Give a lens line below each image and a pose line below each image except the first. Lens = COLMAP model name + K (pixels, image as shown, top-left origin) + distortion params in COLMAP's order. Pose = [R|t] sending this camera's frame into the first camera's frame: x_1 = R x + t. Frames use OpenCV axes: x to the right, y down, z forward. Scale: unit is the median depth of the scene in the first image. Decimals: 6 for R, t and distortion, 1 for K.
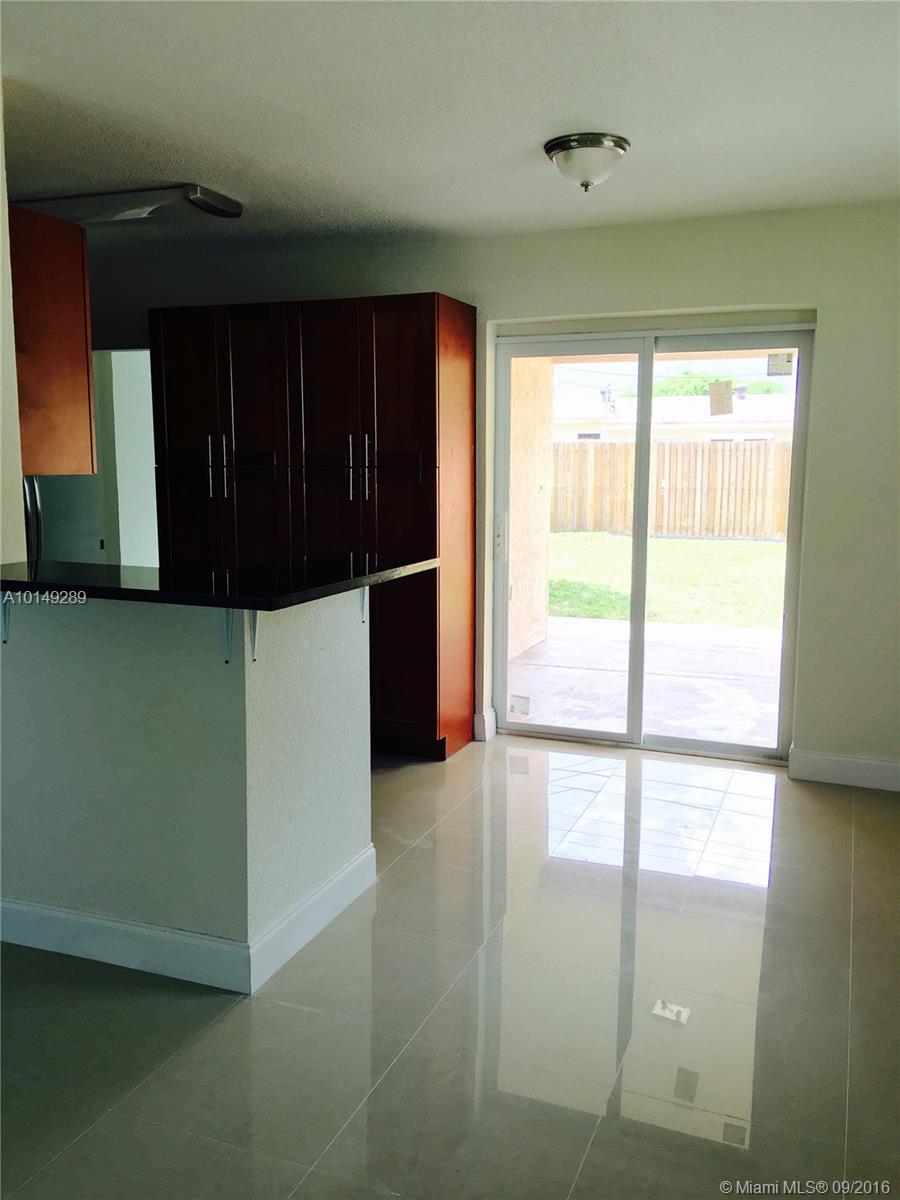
lens RADIAL K [[1018.1, 0, 446.0], [0, 1018.1, 601.8], [0, 0, 1]] dist [0.093393, -0.109045]
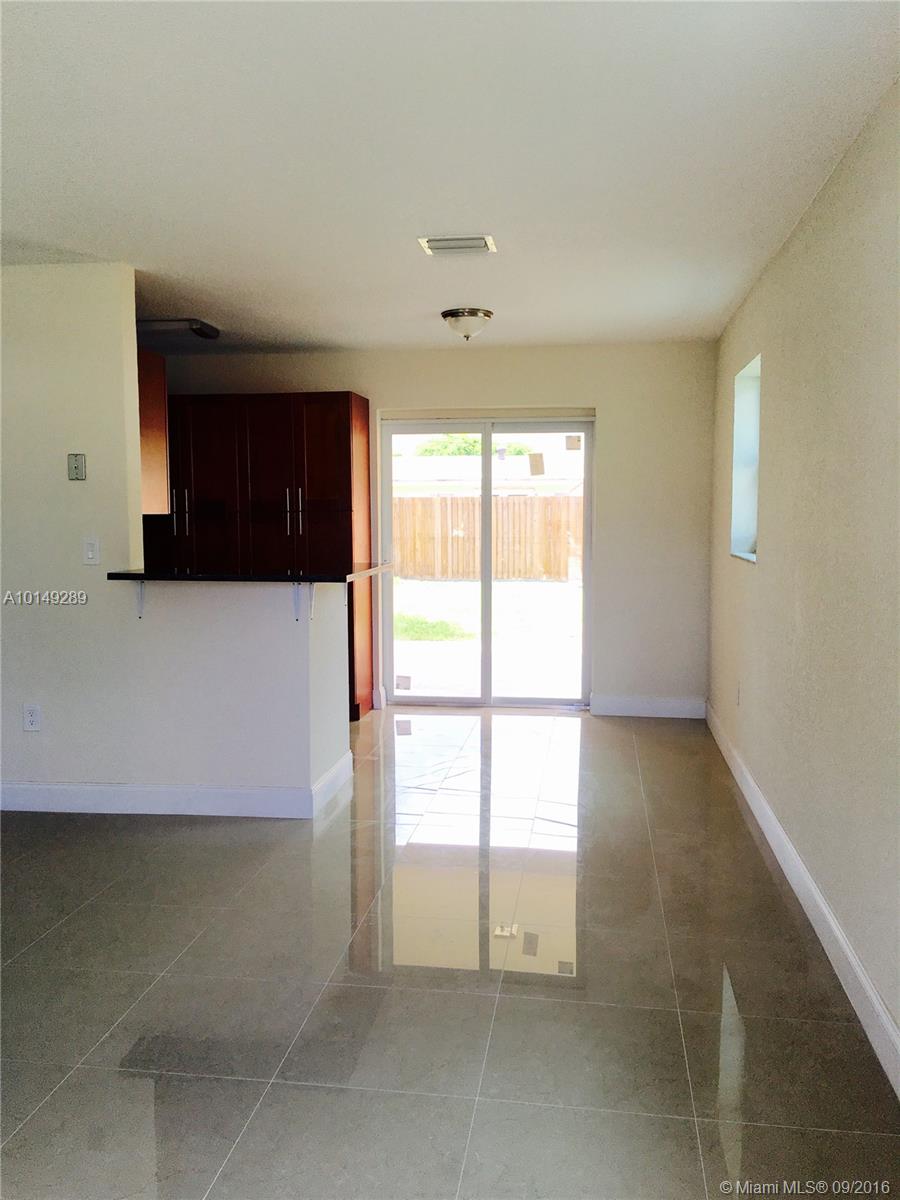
lens RADIAL K [[1018.1, 0, 446.8], [0, 1018.1, 598.5], [0, 0, 1]] dist [0.093393, -0.109045]
pose [[0.973368, -0.027469, 0.227598, -0.197034], [0.040492, 0.997786, -0.052749, 0.068149], [-0.225645, 0.060561, 0.972325, -0.391099]]
